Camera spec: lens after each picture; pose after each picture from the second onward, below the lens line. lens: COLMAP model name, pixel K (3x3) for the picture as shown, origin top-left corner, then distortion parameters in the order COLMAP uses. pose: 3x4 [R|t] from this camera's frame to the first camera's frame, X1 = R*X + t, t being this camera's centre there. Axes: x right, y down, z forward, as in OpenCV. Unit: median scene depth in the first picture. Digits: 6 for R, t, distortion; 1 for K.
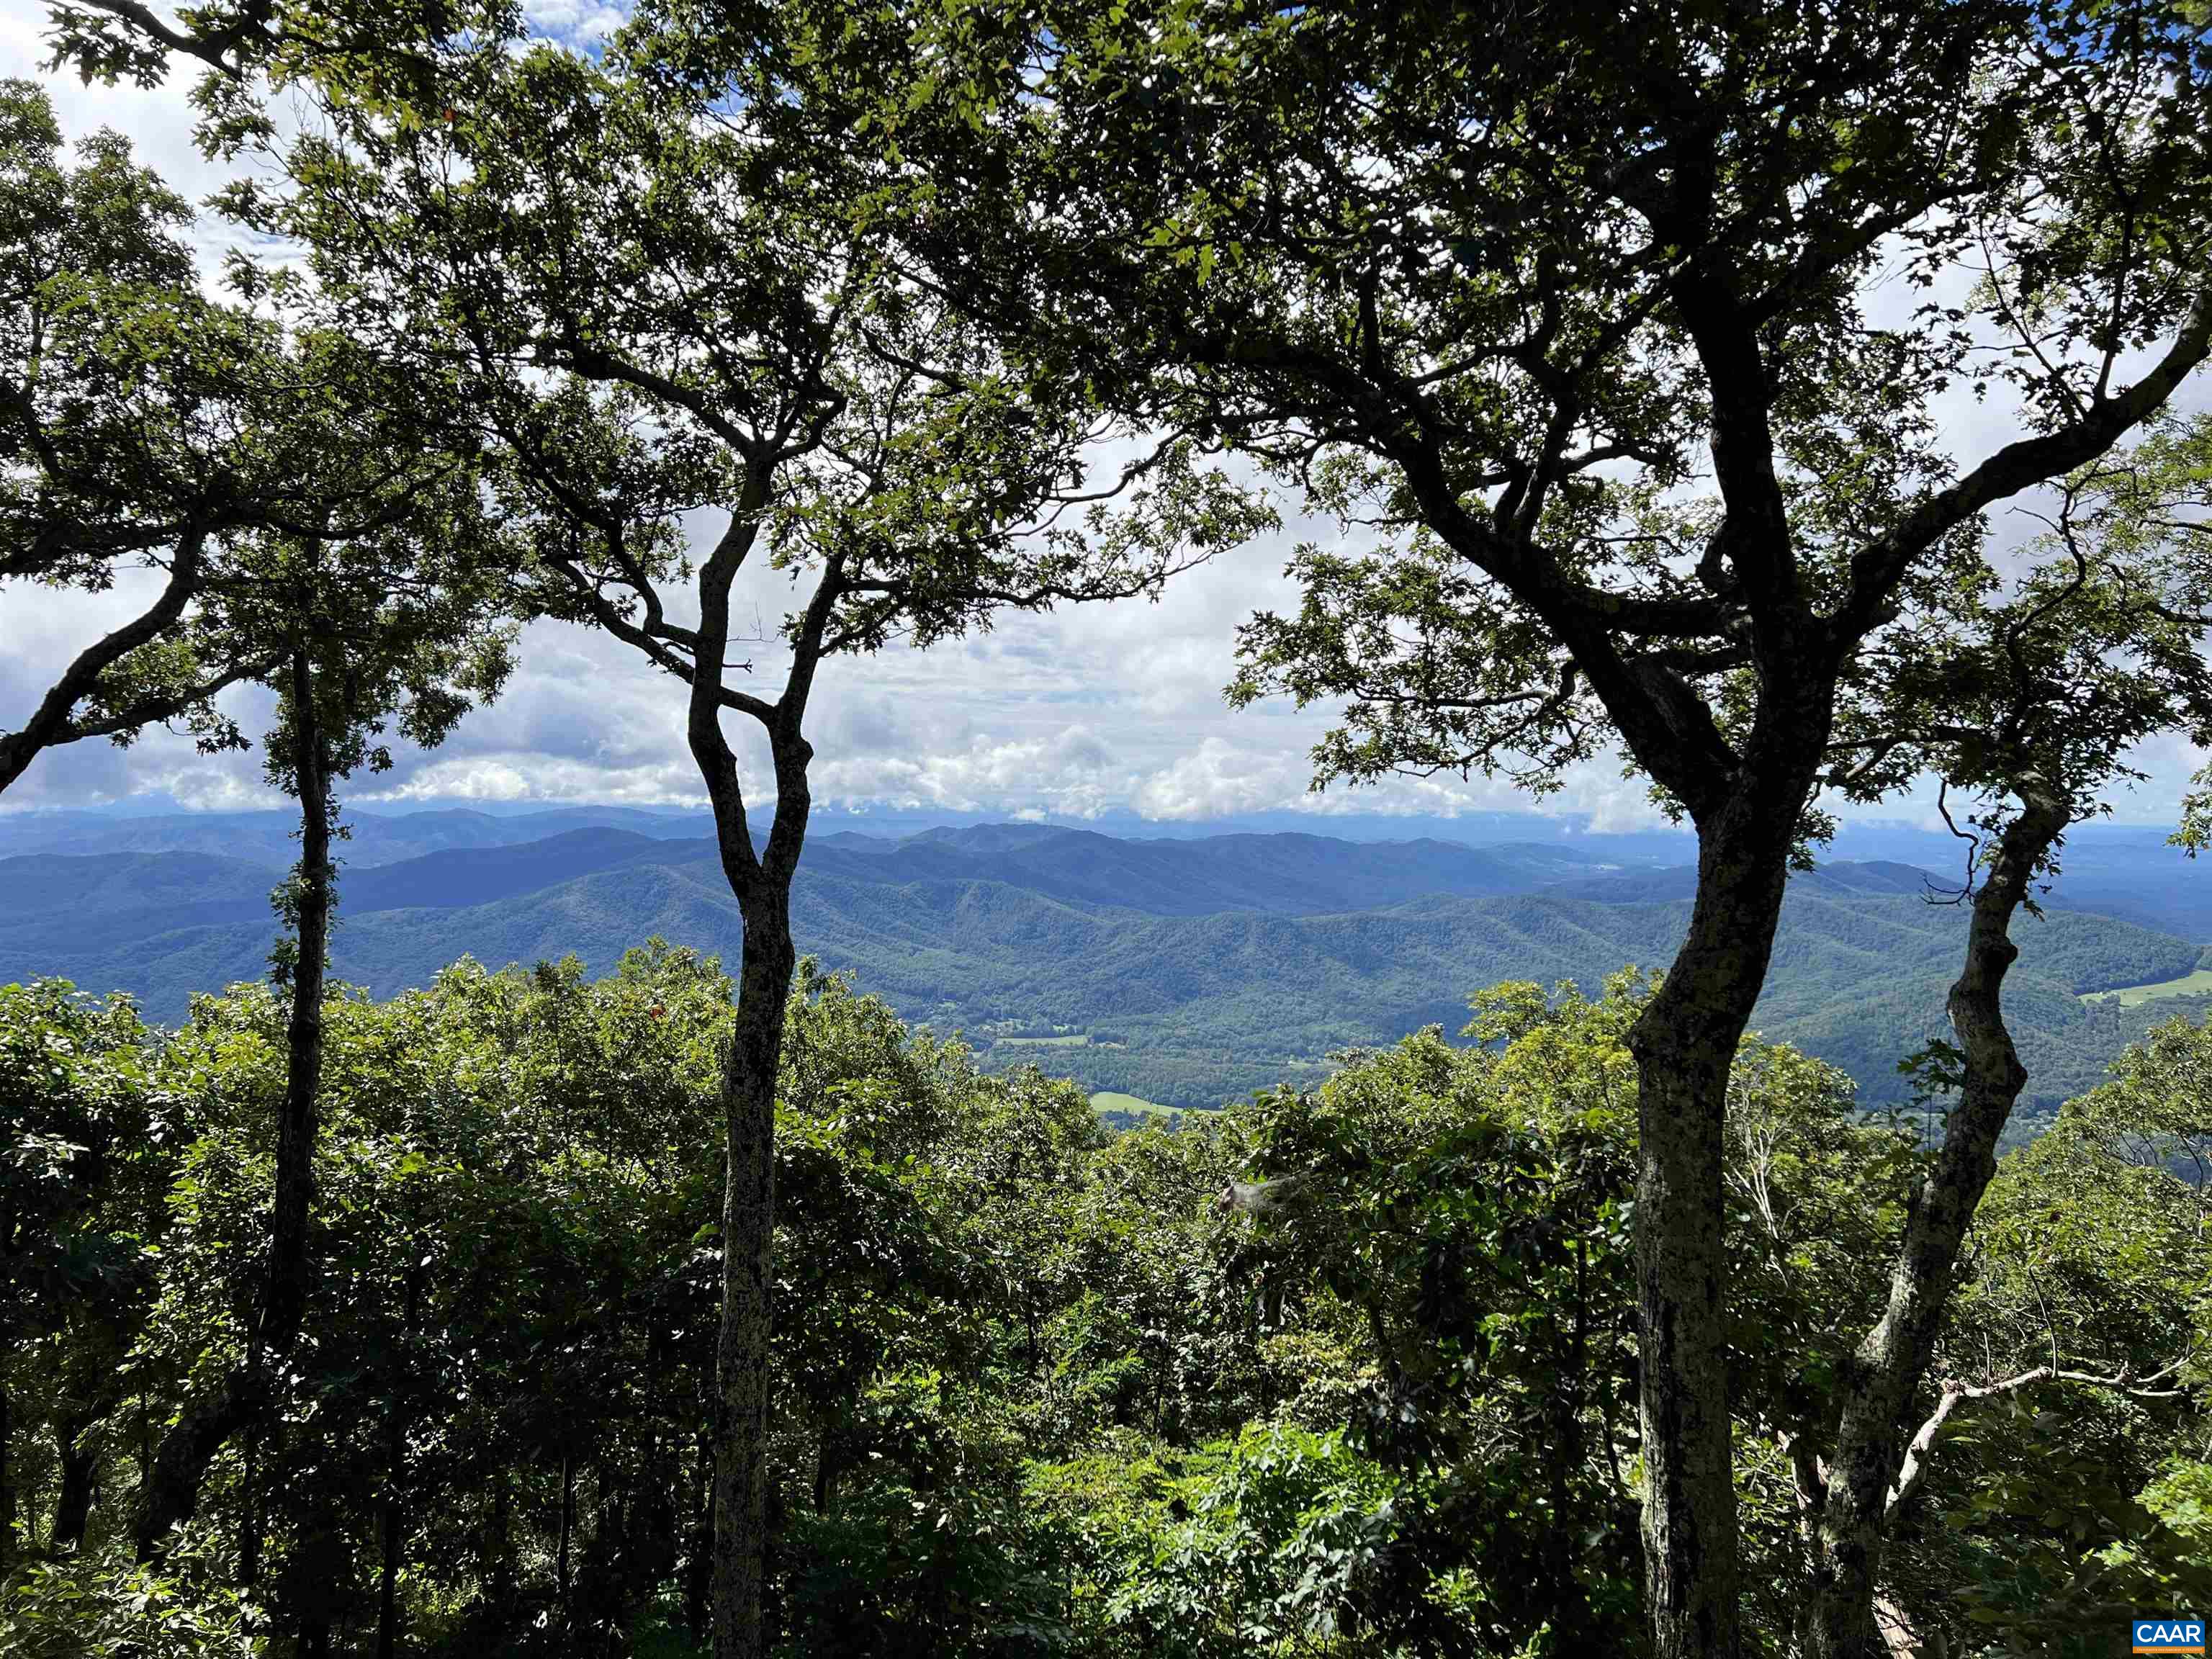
lens RADIAL K [[1601.3, 0, 1080.6], [0, 1601.3, 833.8], [0, 0, 1]] dist [0.067550, -0.091537]
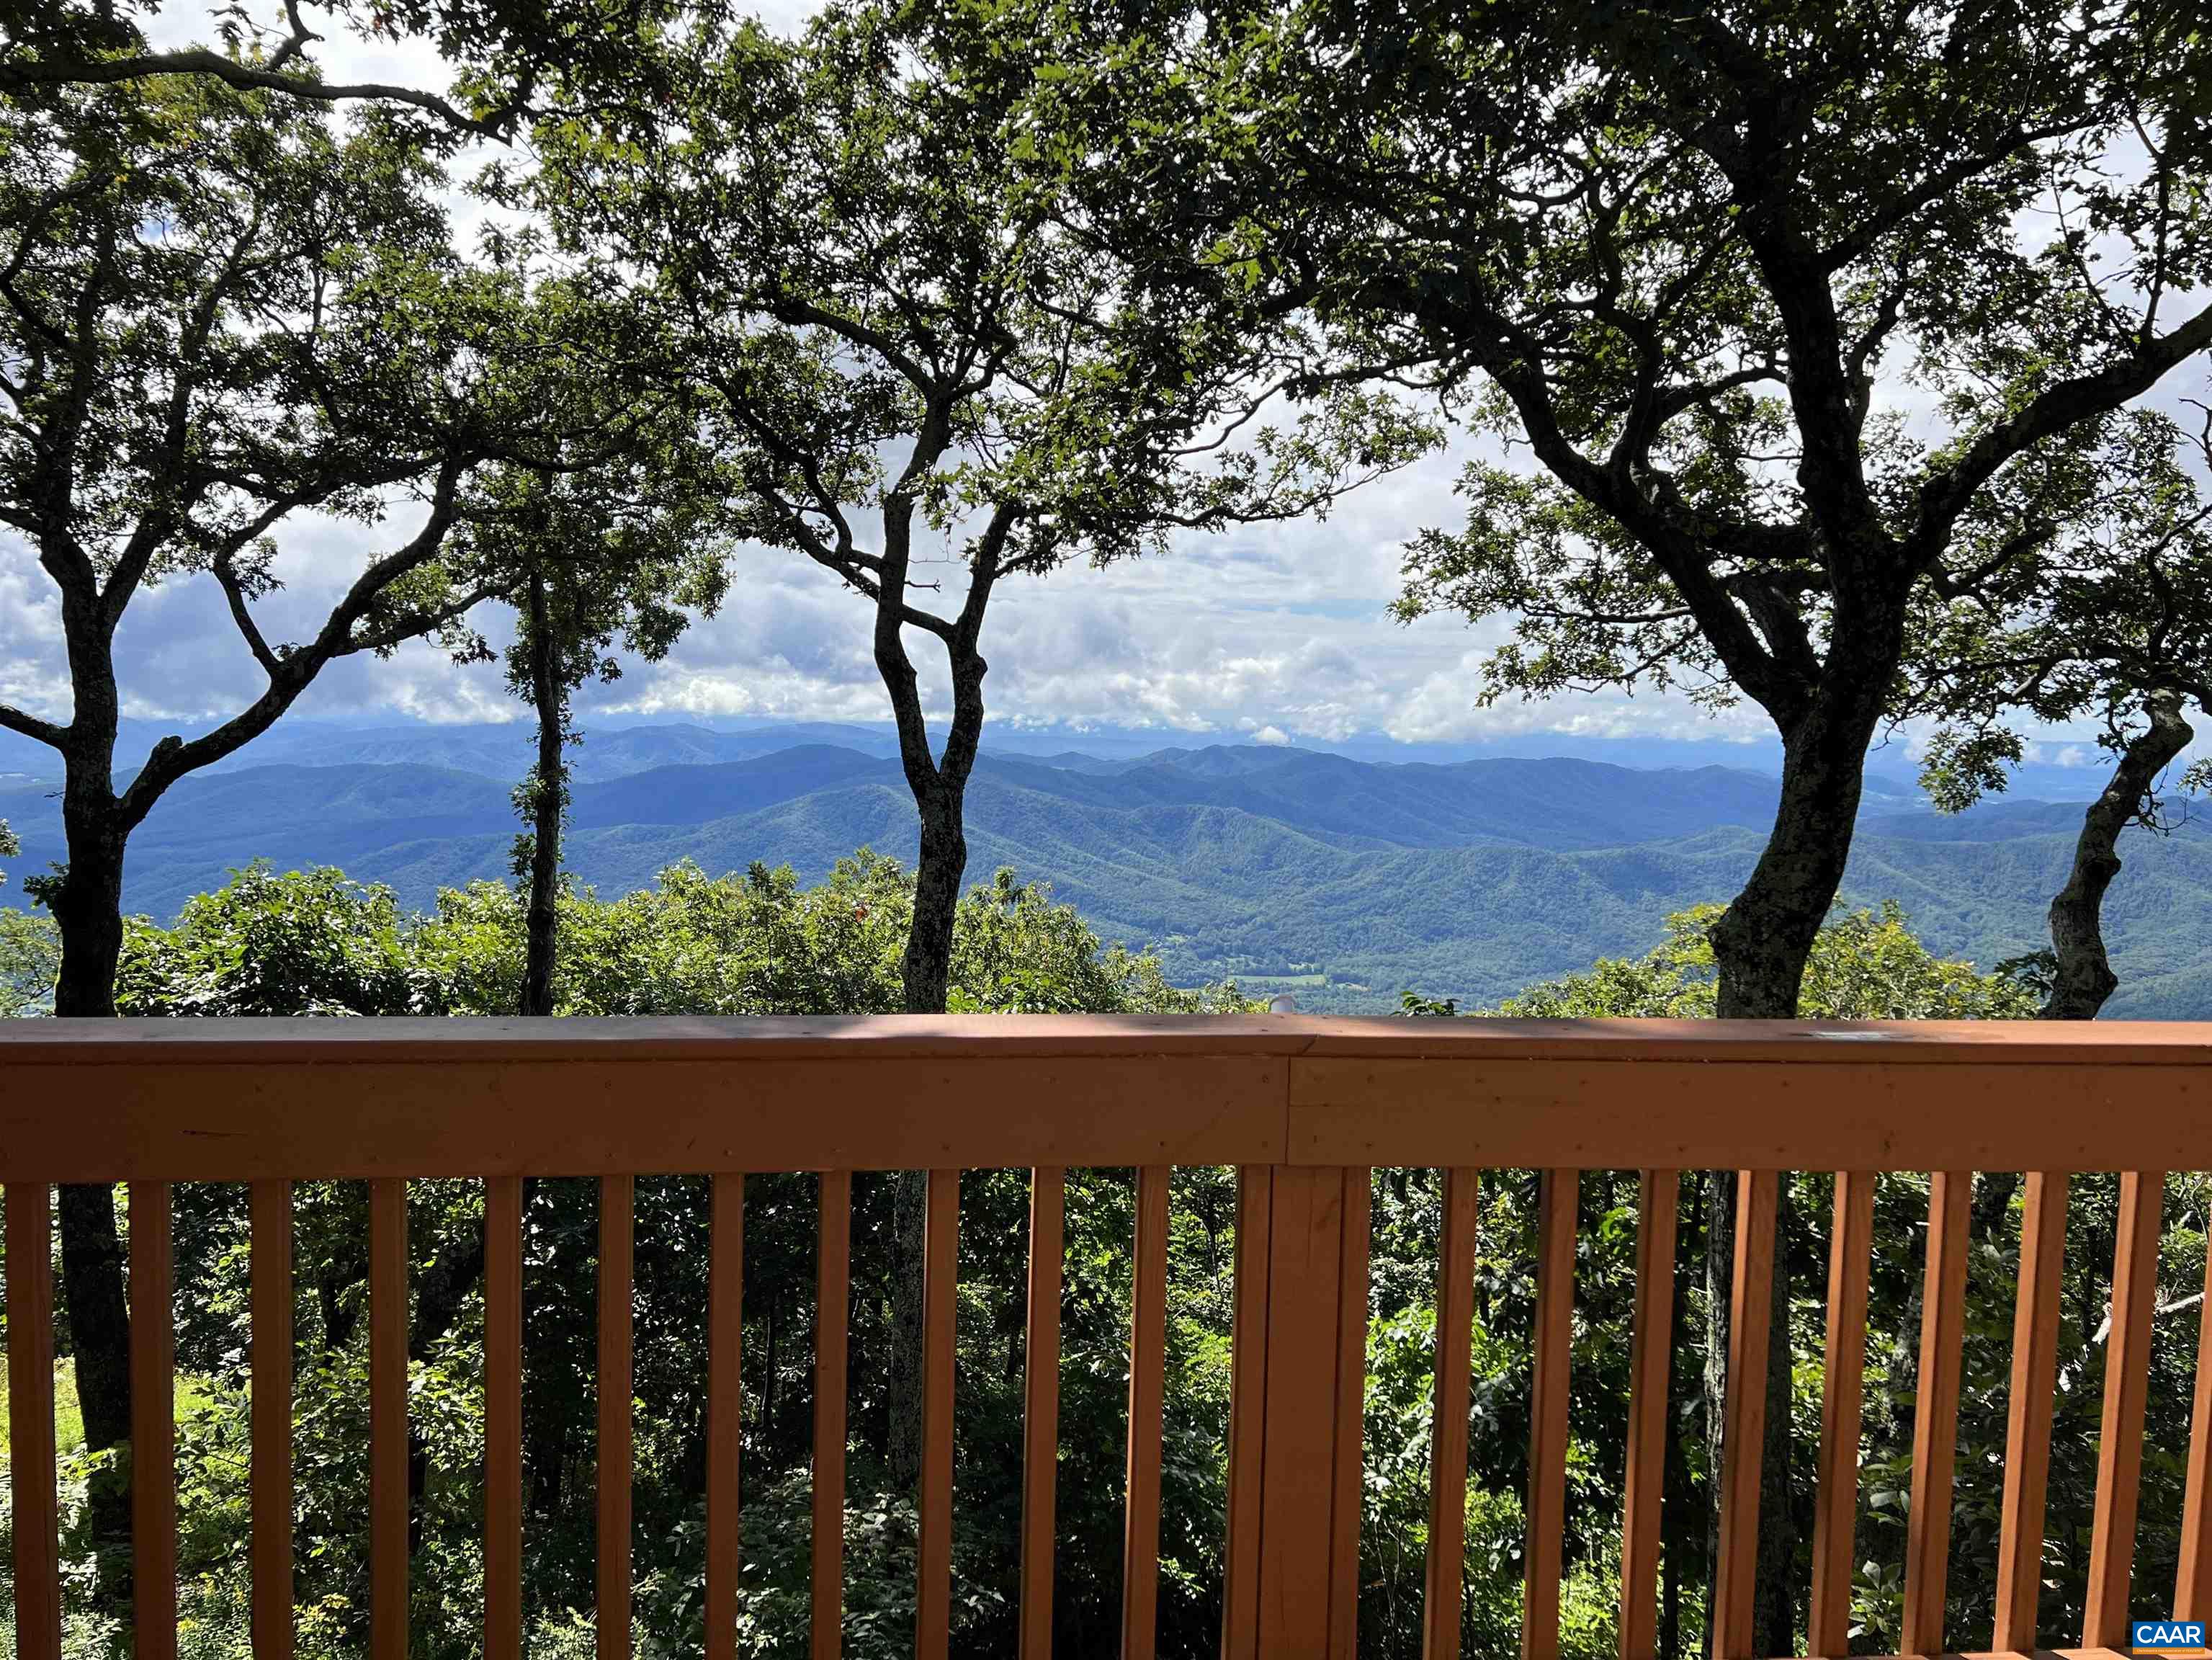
lens RADIAL K [[1882.0, 0, 1106.0], [0, 1882.0, 830.0], [0, 0, 1]] dist [0.020852, -0.003777]
pose [[0.989090, 0.014721, -0.146577, 0.089881], [-0.009443, 0.999284, 0.036643, 0.010376], [0.147012, -0.034859, 0.988520, -0.219994]]
